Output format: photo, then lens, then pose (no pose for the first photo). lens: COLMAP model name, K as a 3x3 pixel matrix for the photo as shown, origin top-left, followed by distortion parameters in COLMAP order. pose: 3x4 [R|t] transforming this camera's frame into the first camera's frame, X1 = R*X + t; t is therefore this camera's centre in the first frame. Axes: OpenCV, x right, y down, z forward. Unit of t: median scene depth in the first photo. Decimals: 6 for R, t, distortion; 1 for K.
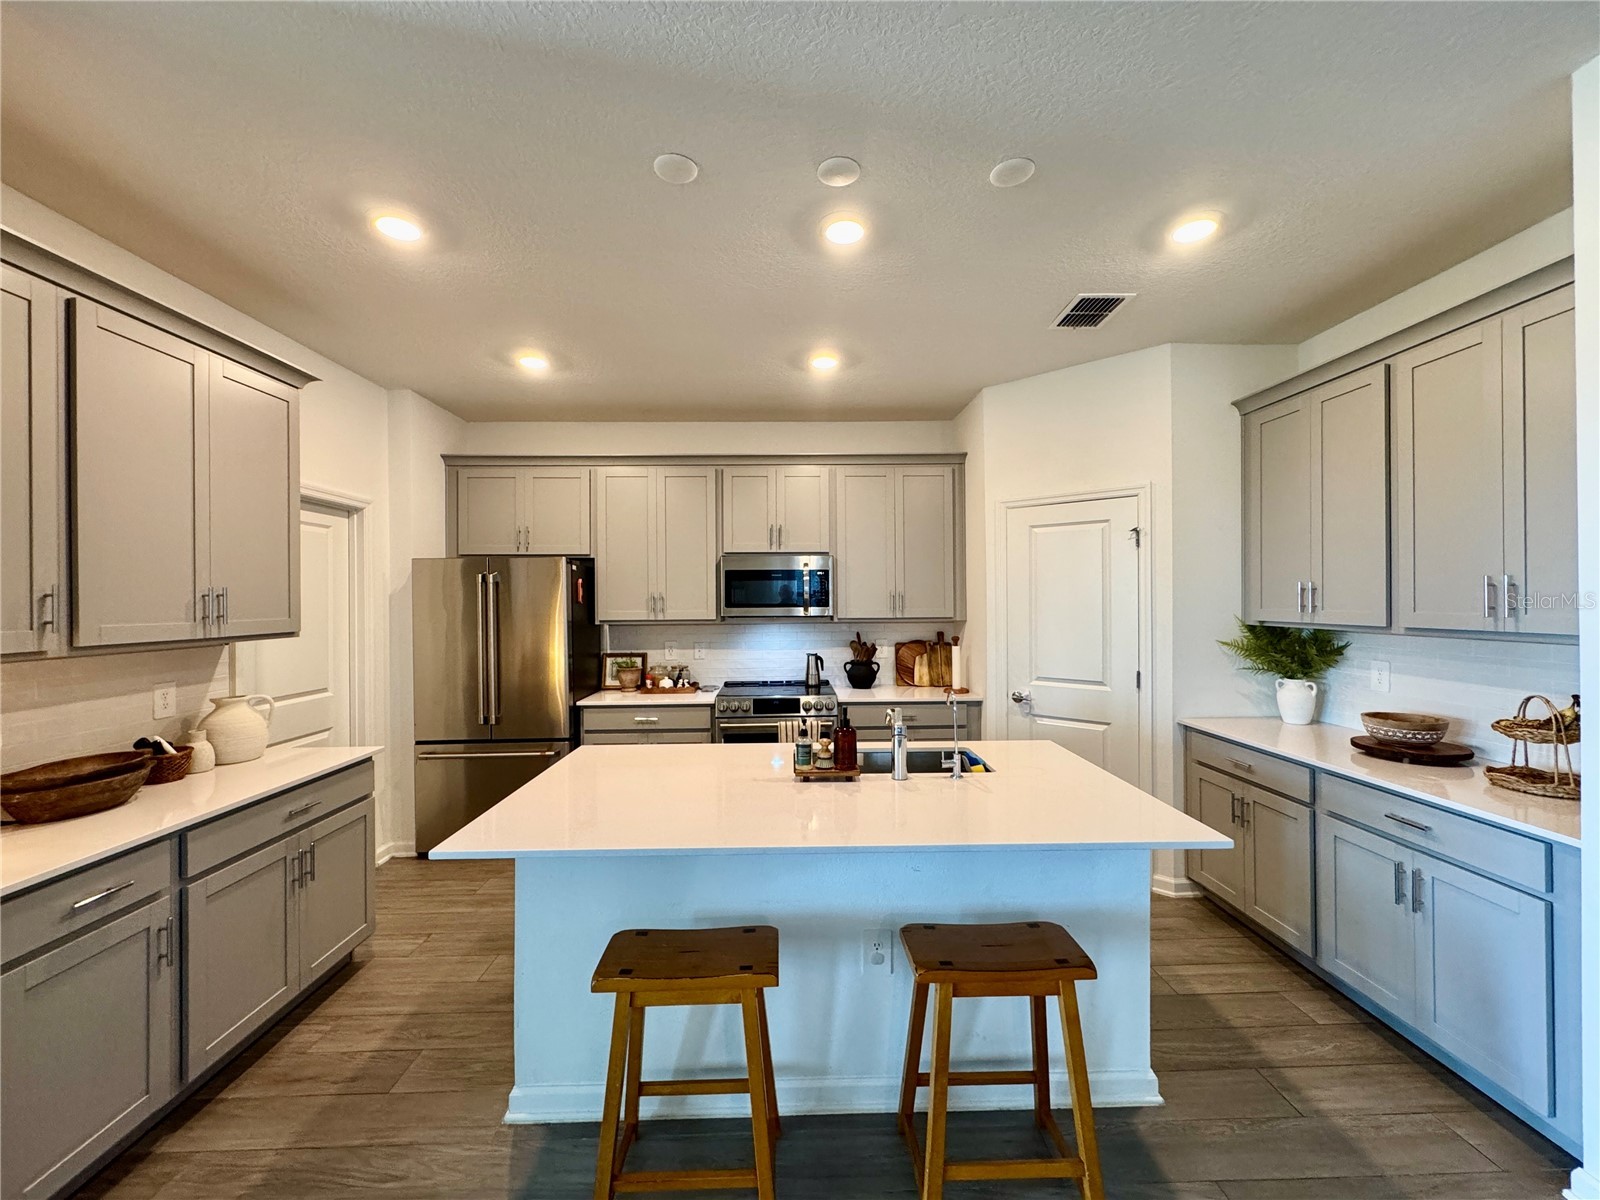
lens RADIAL K [[640.4, 0, 800.0], [0, 640.4, 600.0], [0, 0, 1]] dist [-0.001214, 0.000280]
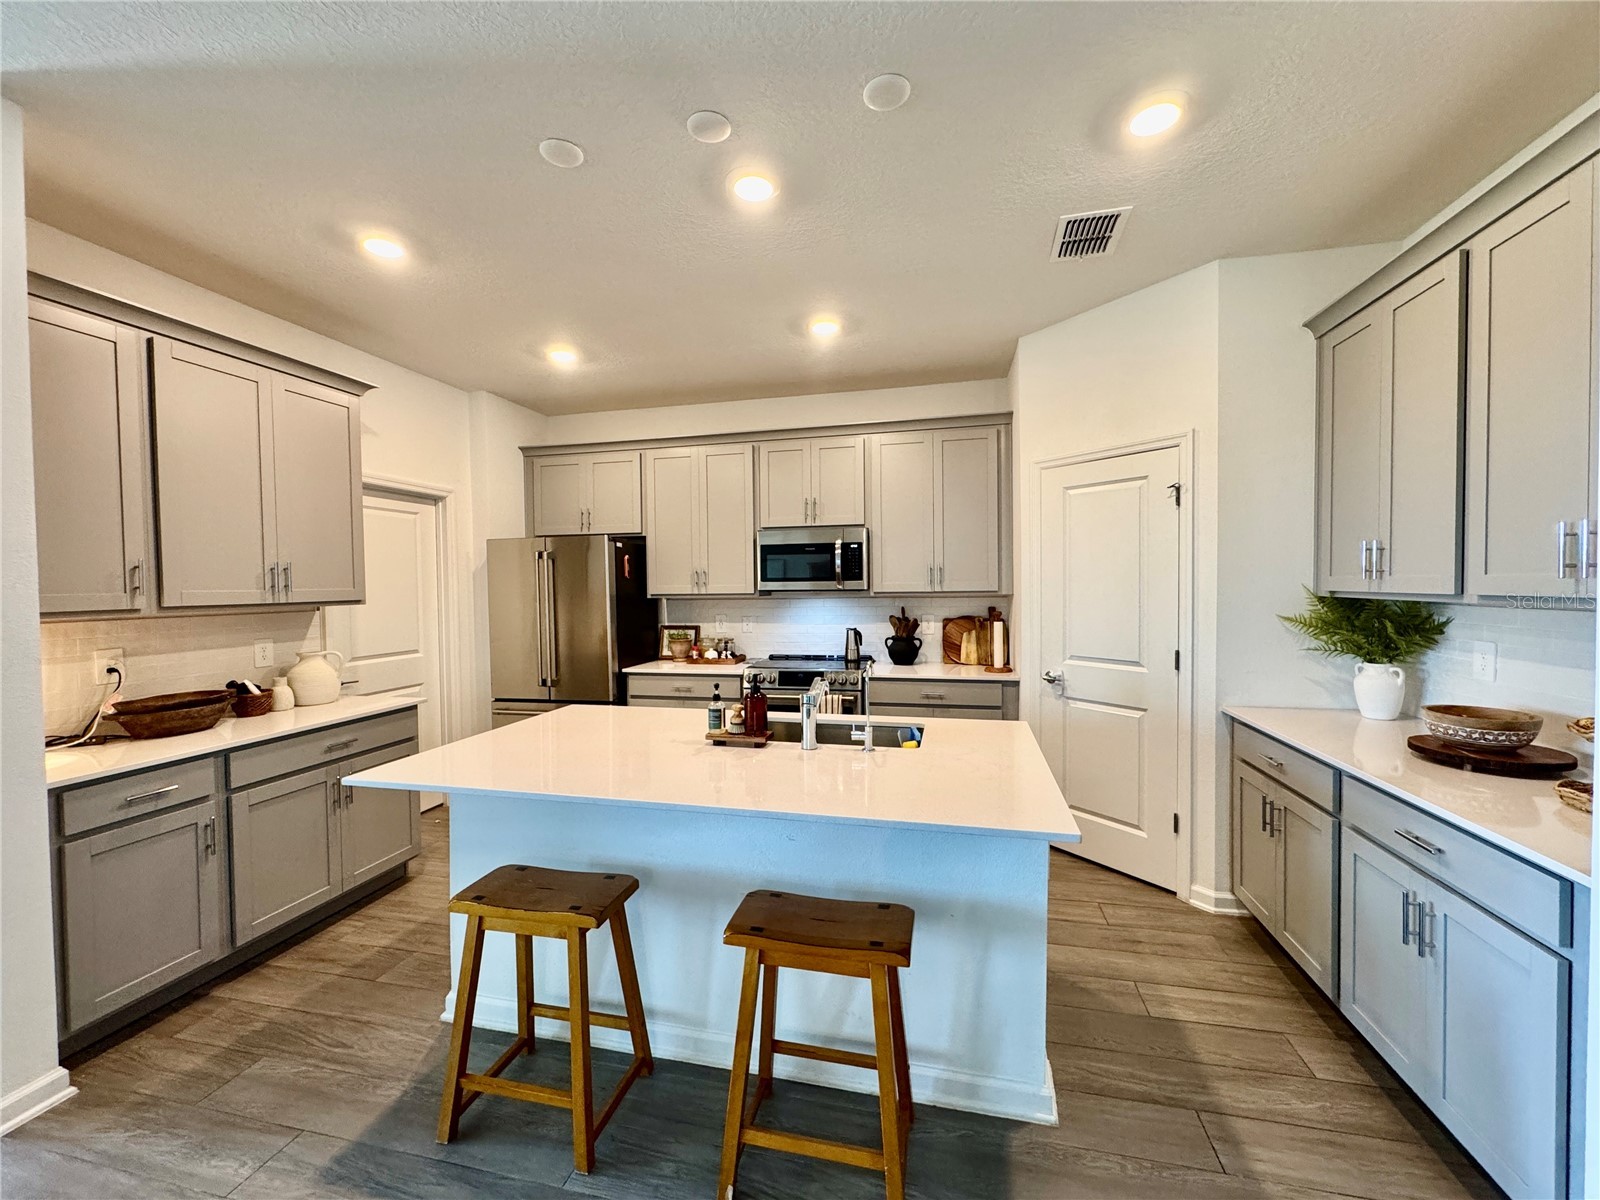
lens RADIAL K [[639.8, 0, 800.0], [0, 639.8, 600.0], [0, 0, 1]] dist [-0.001261, -0.000094]
pose [[0.966987, 0.002018, -0.254819, 0.289043], [0.005269, 0.999596, 0.027914, 0.018698], [0.254773, -0.028335, 0.966586, 0.043788]]
